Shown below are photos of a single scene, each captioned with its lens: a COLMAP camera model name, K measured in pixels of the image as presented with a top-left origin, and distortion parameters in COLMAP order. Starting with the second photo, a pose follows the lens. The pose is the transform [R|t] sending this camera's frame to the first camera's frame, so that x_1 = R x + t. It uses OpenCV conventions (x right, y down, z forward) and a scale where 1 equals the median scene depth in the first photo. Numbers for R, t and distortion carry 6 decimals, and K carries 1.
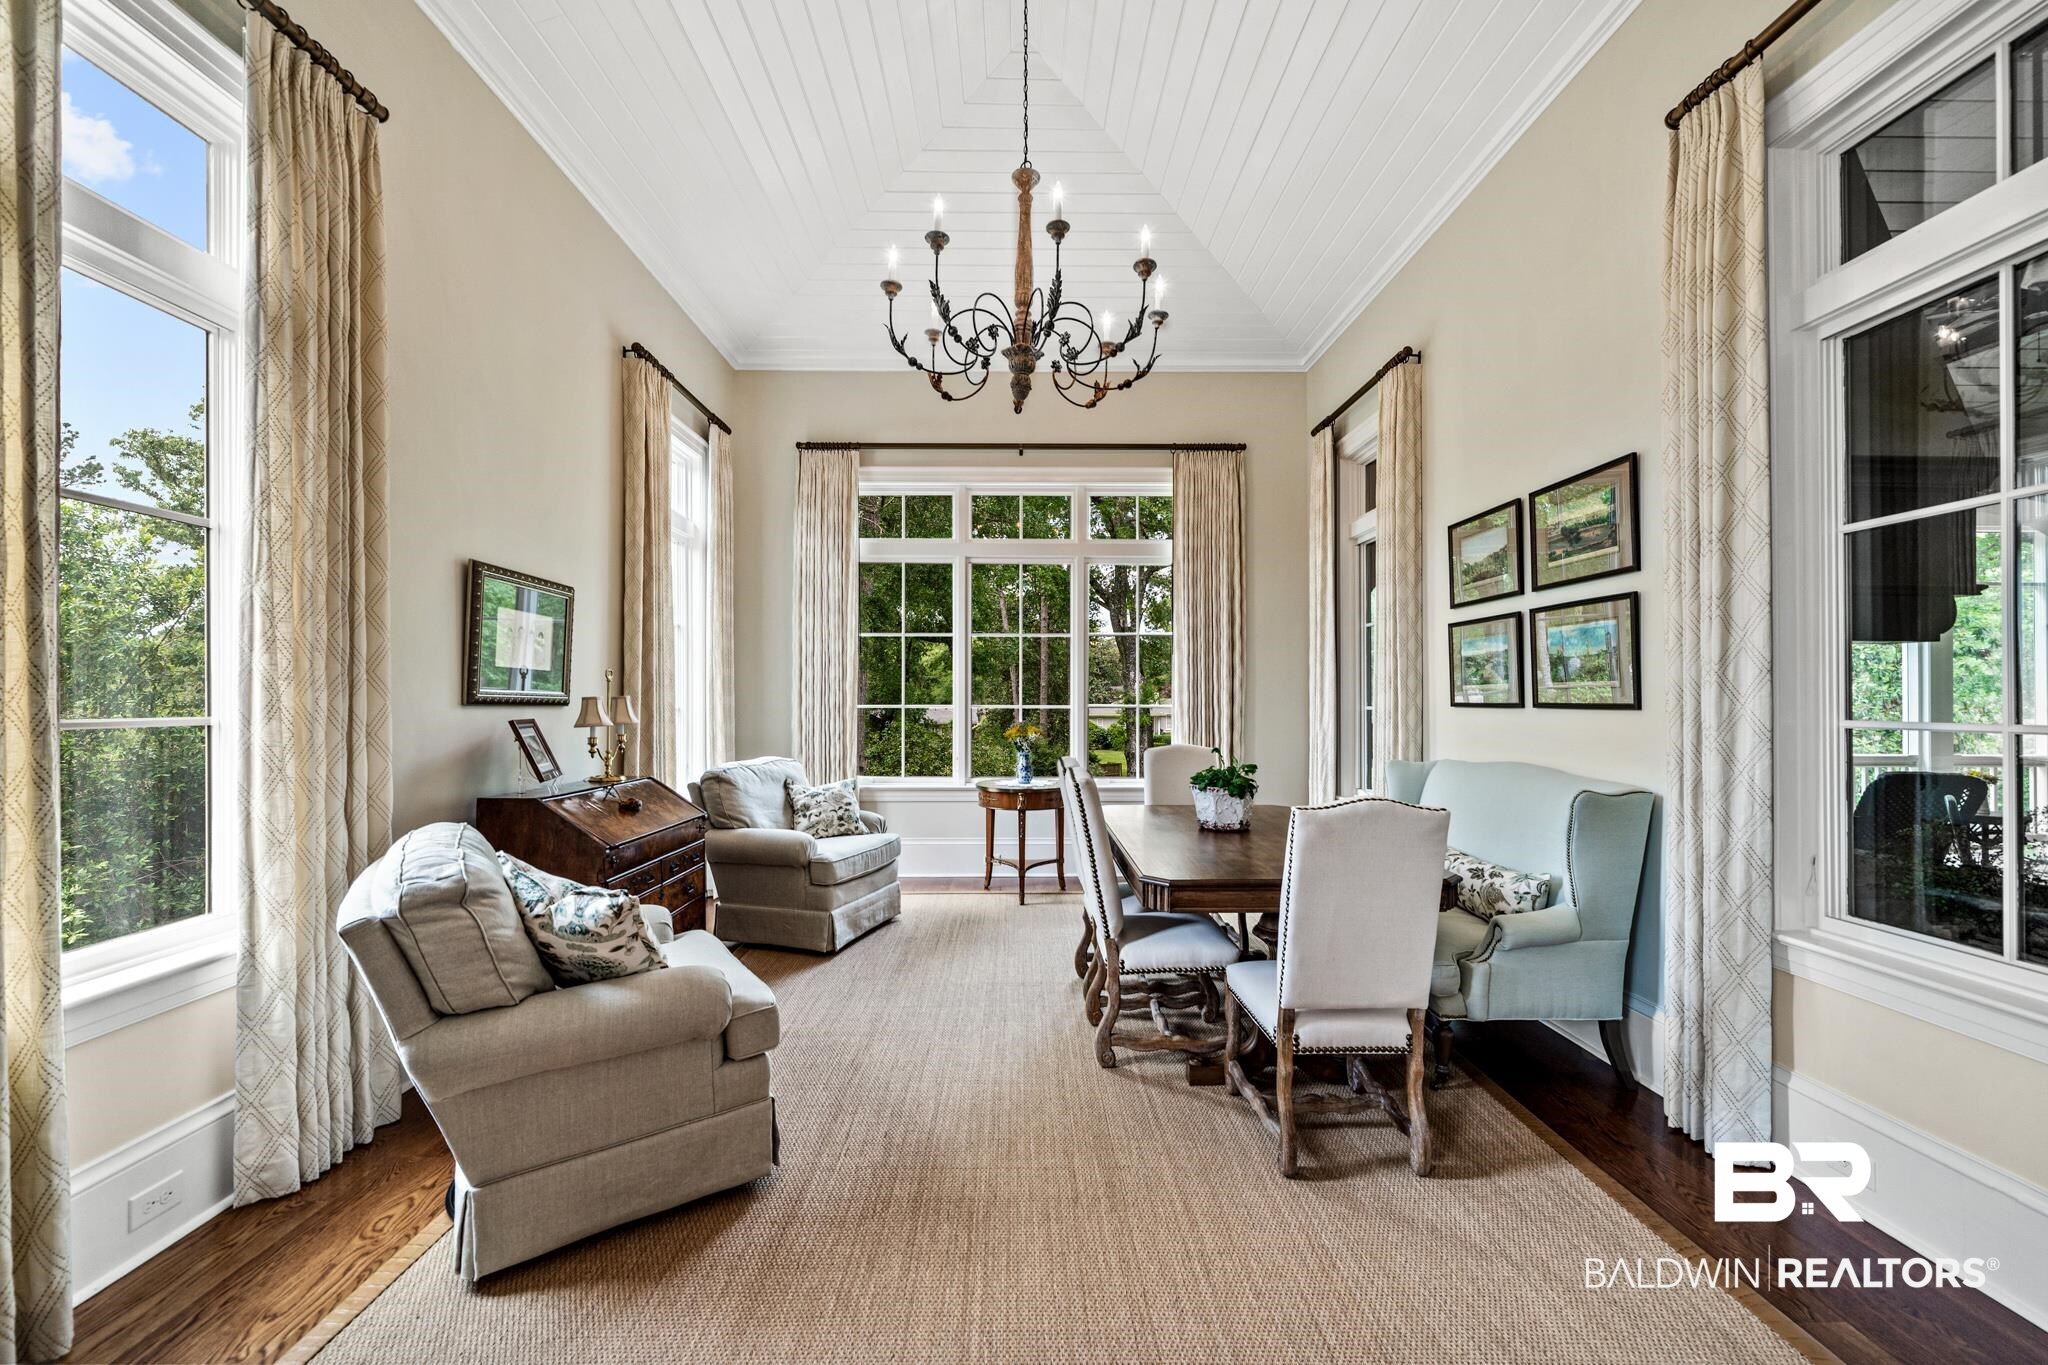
lens RADIAL K [[817.9, 0, 1028.0], [0, 817.9, 688.8], [0, 0, 1]] dist [-0.001280, -0.000110]
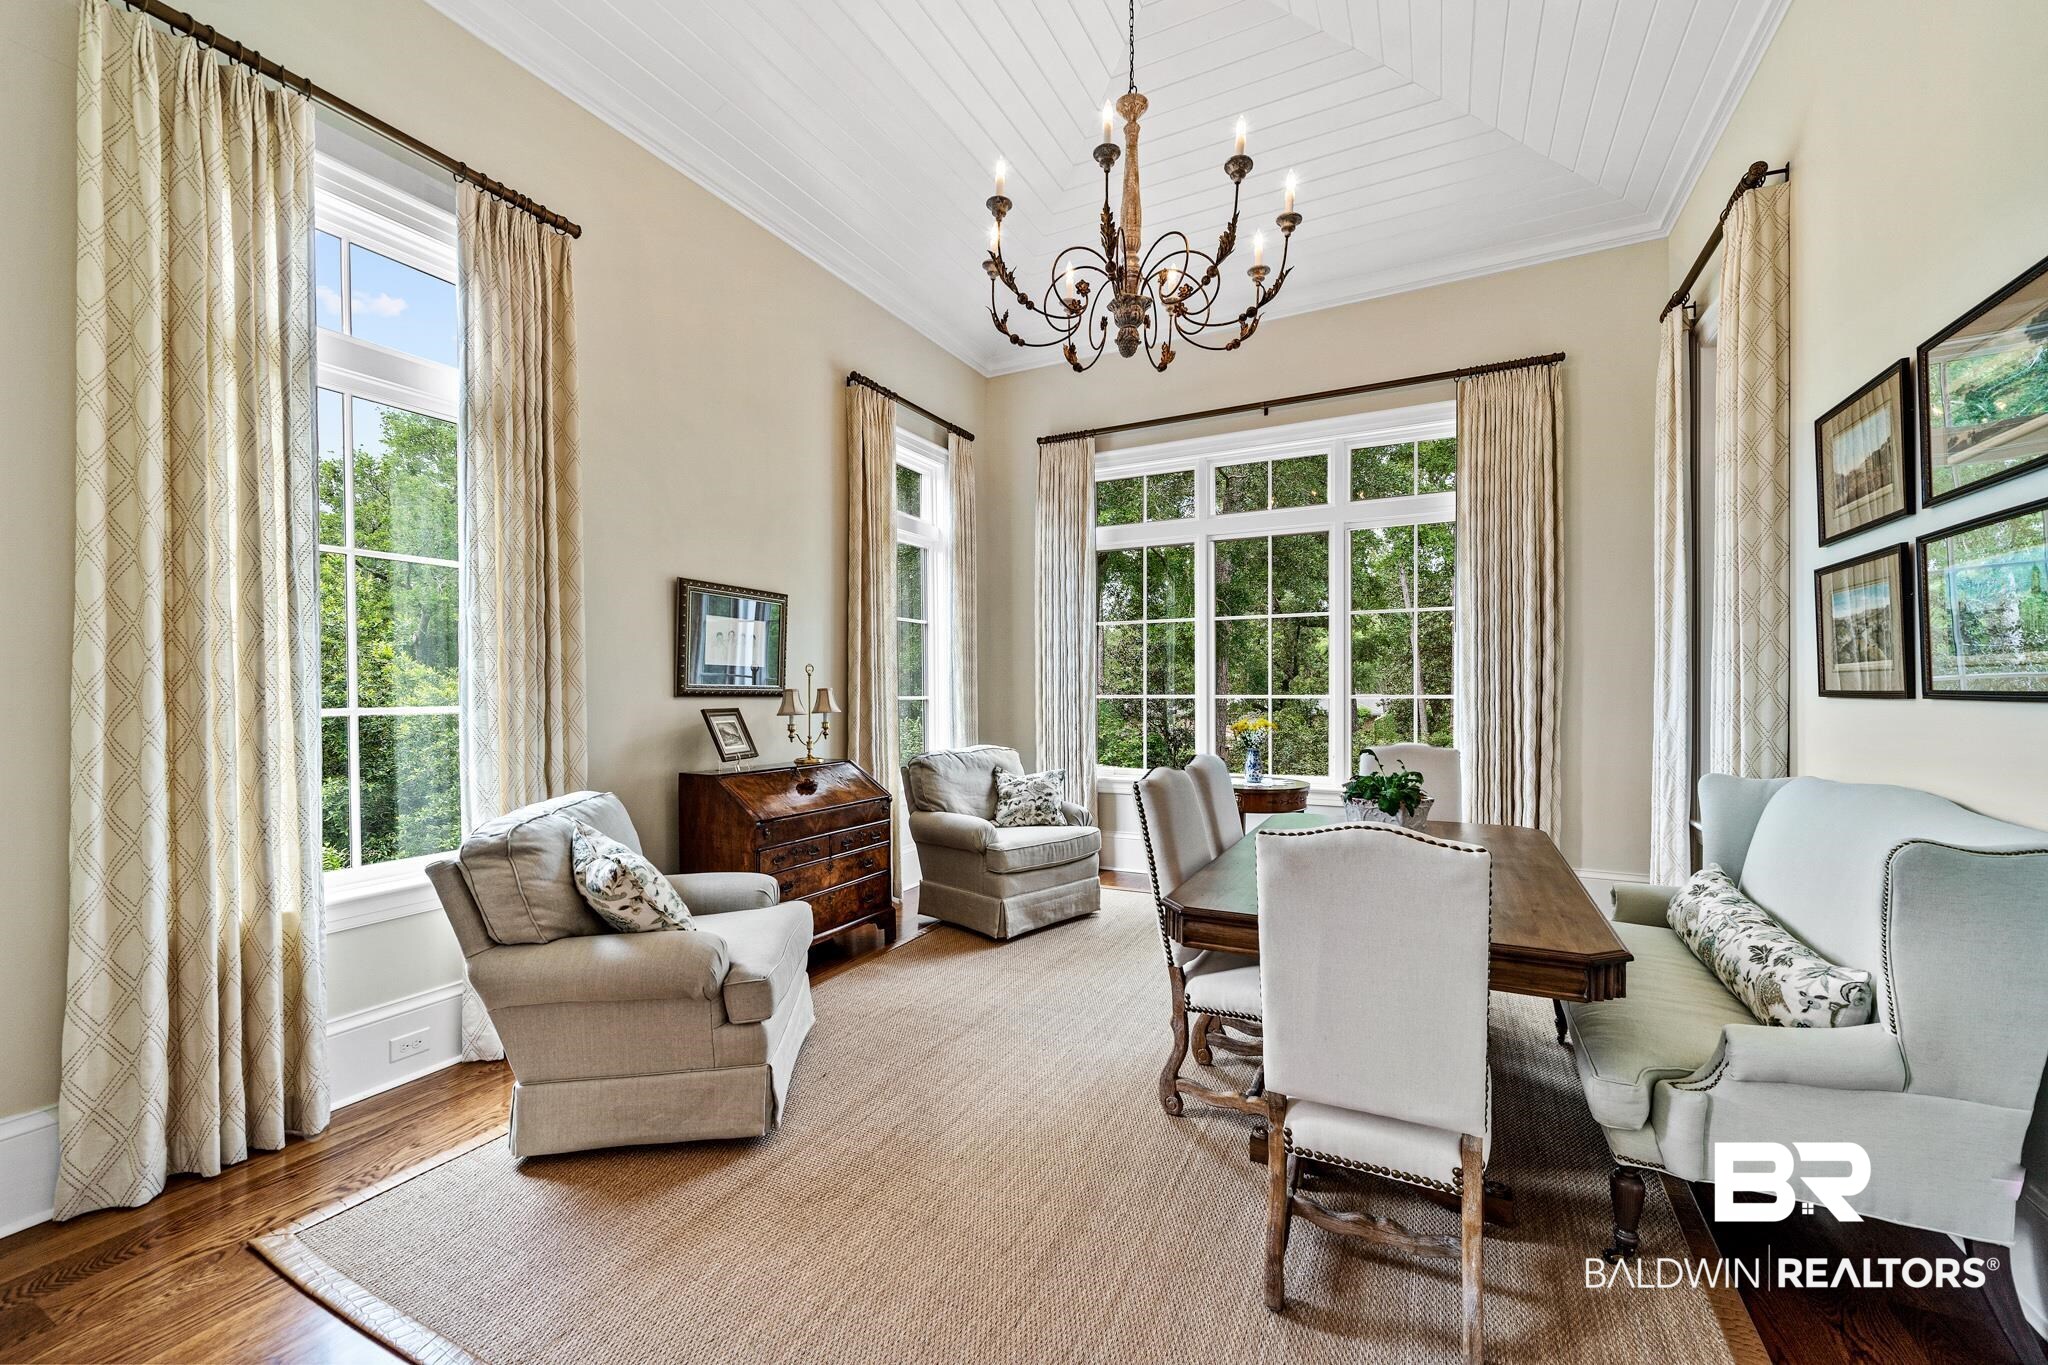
lens RADIAL K [[817.9, 0, 1015.6], [0, 817.9, 693.5], [0, 0, 1]] dist [-0.001280, -0.000110]
pose [[0.882133, -0.003114, -0.470990, 0.298207], [0.011878, 0.999807, 0.015636, 0.001834], [0.470851, -0.019387, 0.882000, 0.138515]]
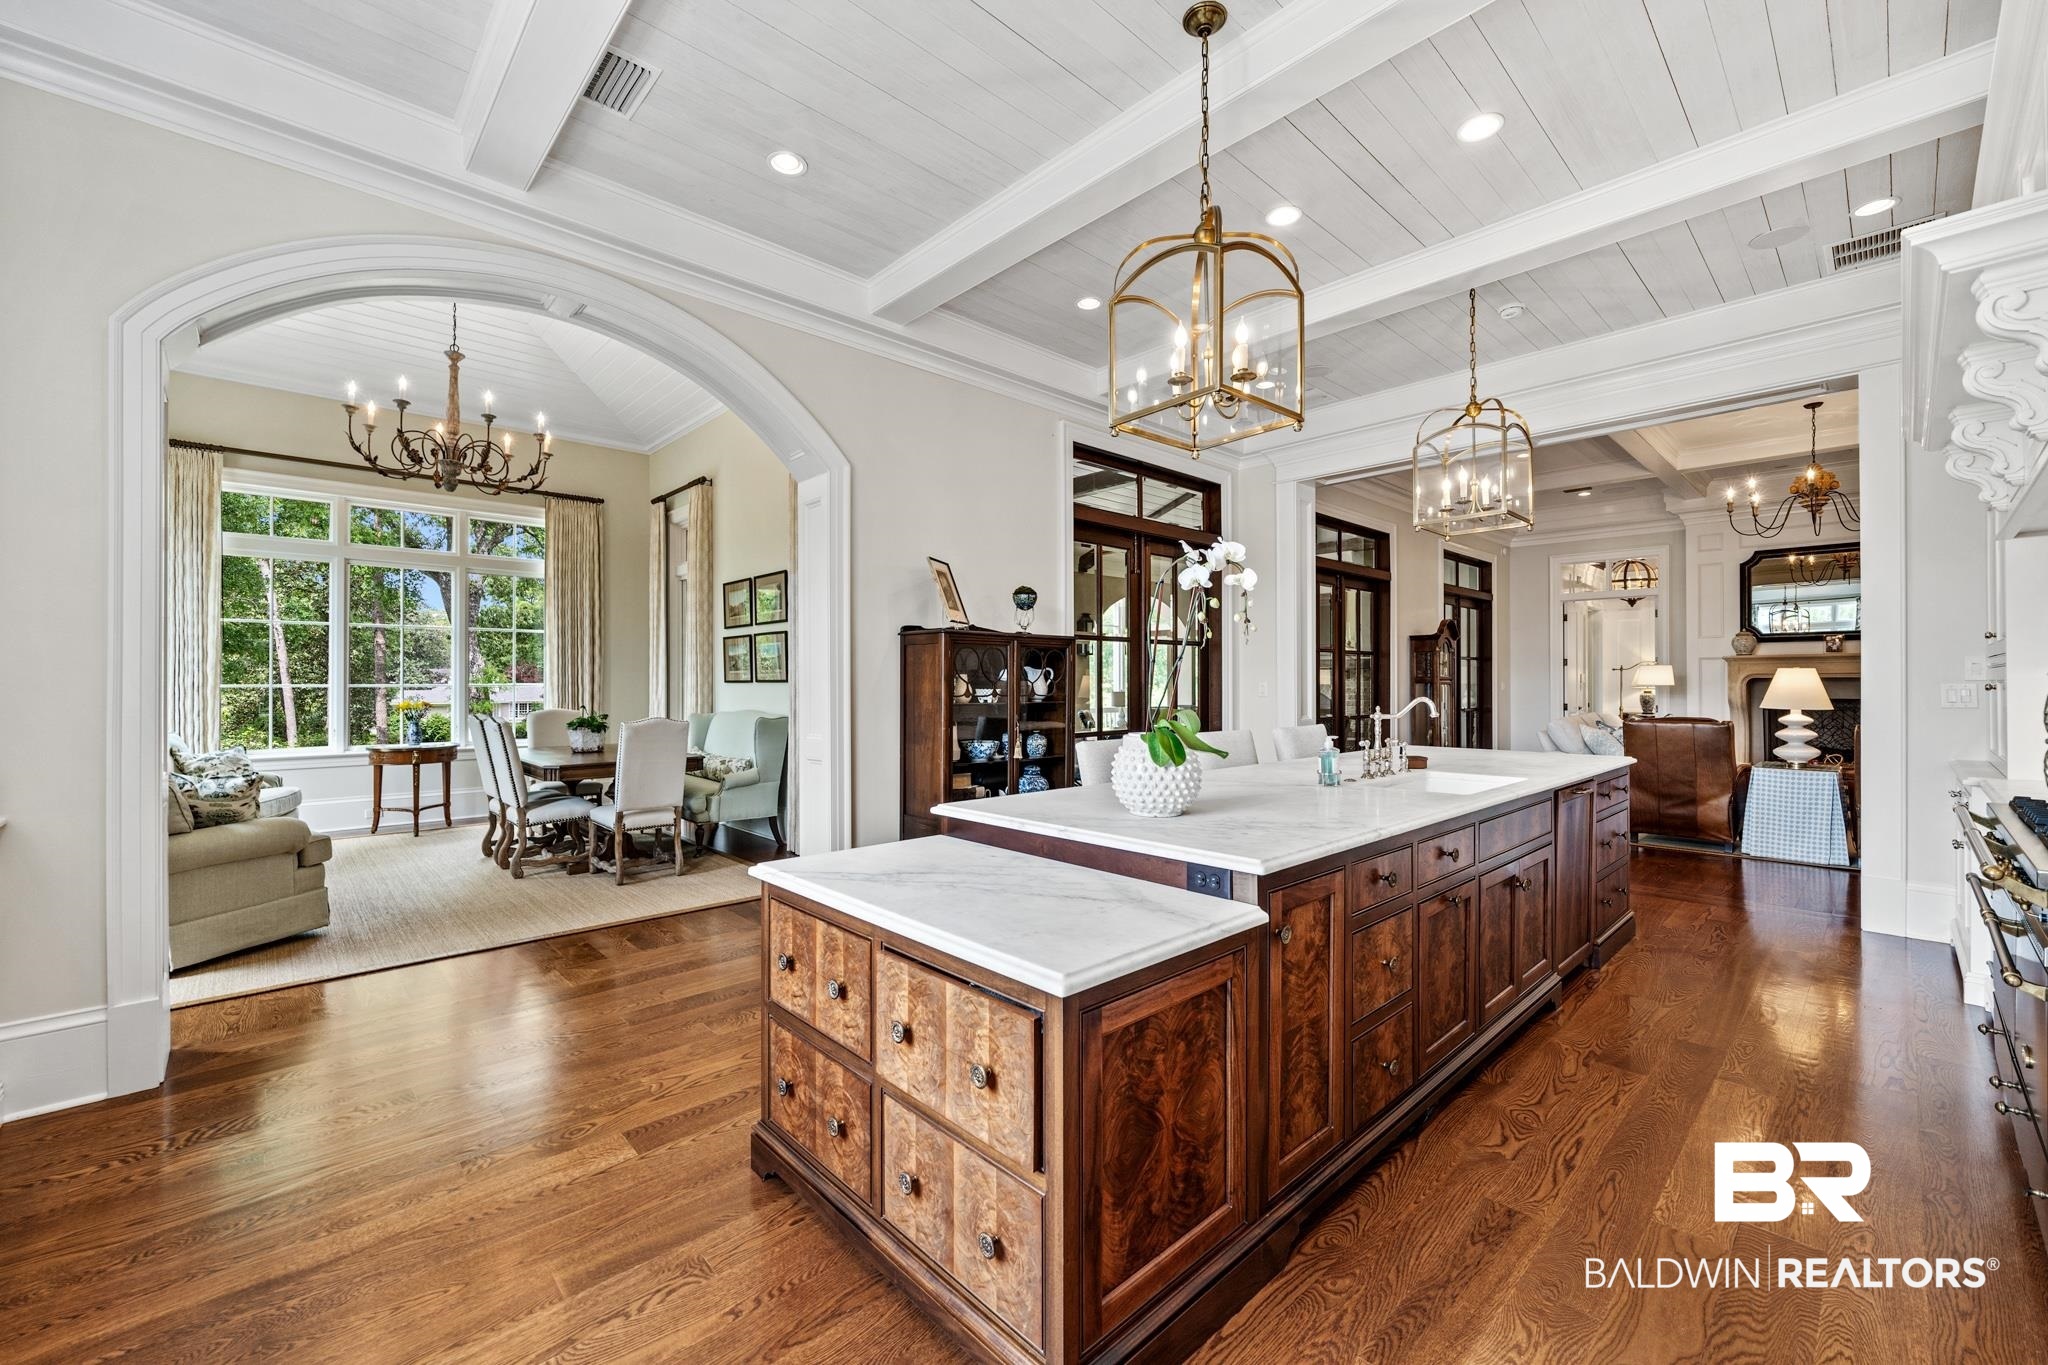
lens RADIAL K [[817.9, 0, 1018.9], [0, 817.9, 681.4], [0, 0, 1]] dist [-0.001280, -0.000110]
pose [[0.748170, -0.000377, 0.663507, -0.231757], [-0.005995, 0.999955, 0.007329, 0.001516], [-0.663480, -0.009461, 0.748134, -0.924277]]
